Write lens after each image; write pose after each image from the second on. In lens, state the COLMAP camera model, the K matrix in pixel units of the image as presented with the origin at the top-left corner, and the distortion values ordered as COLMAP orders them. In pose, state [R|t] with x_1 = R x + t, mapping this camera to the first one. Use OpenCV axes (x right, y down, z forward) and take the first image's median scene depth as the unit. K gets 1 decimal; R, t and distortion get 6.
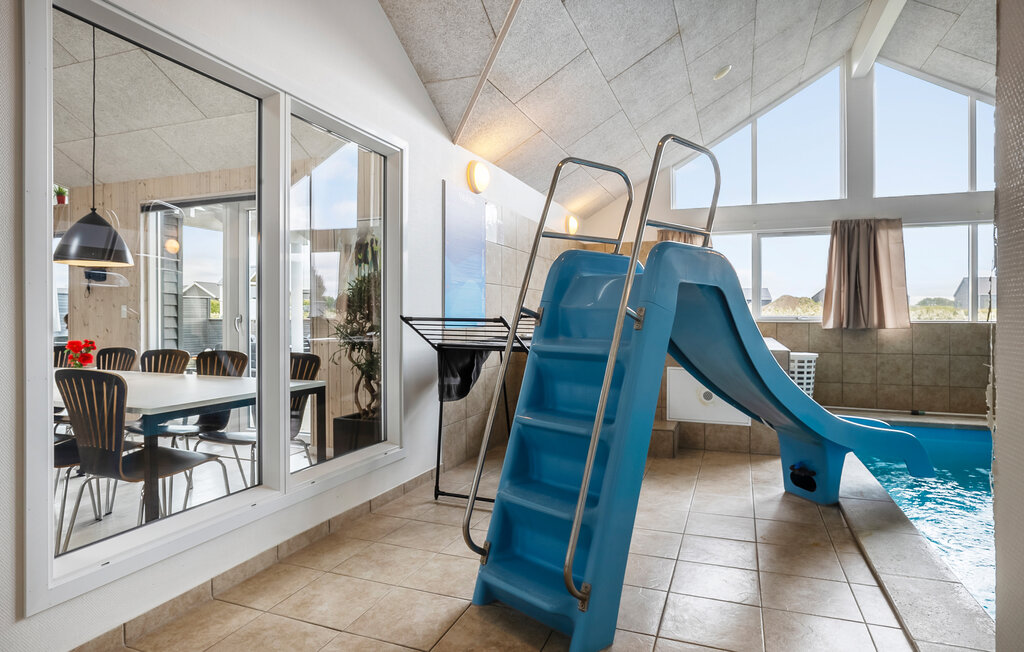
lens RADIAL K [[581.7, 0, 512.0], [0, 581.7, 326.0], [0, 0, 1]] dist [-0.000243, 0.000296]
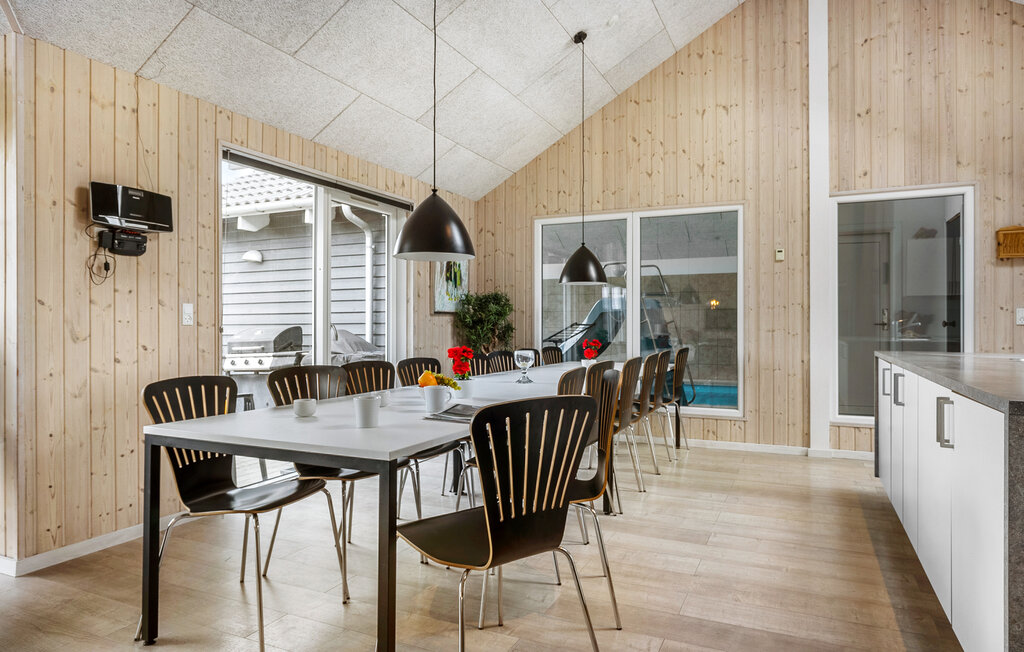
lens RADIAL K [[630.8, 0, 512.0], [0, 630.8, 326.0], [0, 0, 1]] dist [-0.000693, 0.000905]
pose [[0.067055, -0.001000, 0.997749, -0.495223], [0.018759, 0.999824, -0.000258, -0.002237], [-0.997573, 0.018734, 0.067062, 0.241799]]
